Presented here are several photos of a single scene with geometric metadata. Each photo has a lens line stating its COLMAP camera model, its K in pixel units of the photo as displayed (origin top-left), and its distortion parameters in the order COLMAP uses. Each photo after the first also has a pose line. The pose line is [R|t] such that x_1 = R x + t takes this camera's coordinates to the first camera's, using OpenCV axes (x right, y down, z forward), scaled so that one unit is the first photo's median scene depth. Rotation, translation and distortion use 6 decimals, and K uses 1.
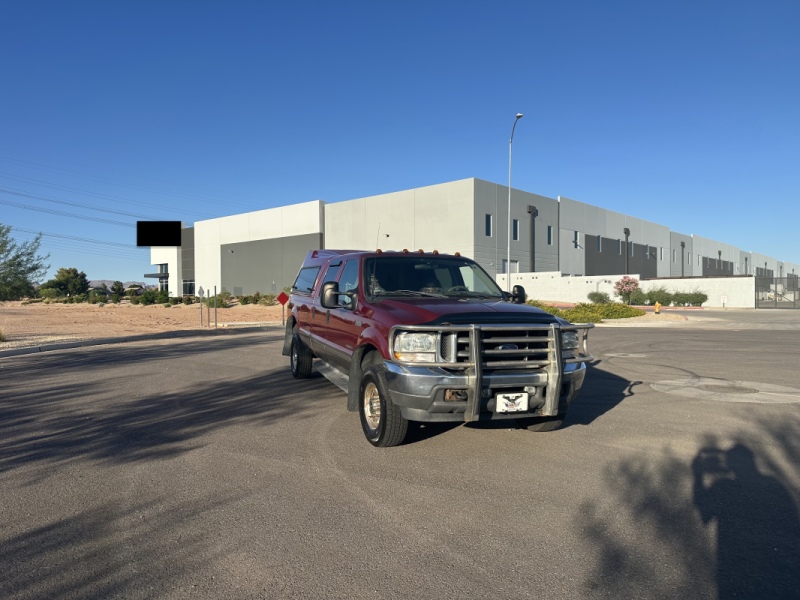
lens RADIAL K [[567.8, 0, 389.9], [0, 567.8, 302.5], [0, 0, 1]] dist [0.034211, -0.002705]
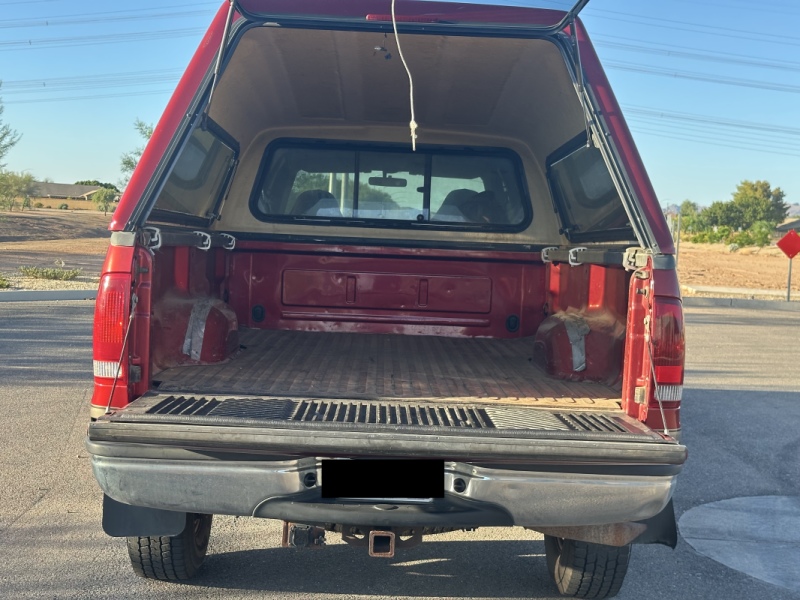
lens RADIAL K [[1135.7, 0, 396.4], [0, 1135.7, 304.2], [0, 0, 1]] dist [0.036261, 0.158881]
pose [[0.643151, 0.093662, -0.759990, 1.571119], [-0.058746, 0.995601, 0.072985, -0.038935], [0.763483, -0.002294, 0.645824, 0.511026]]
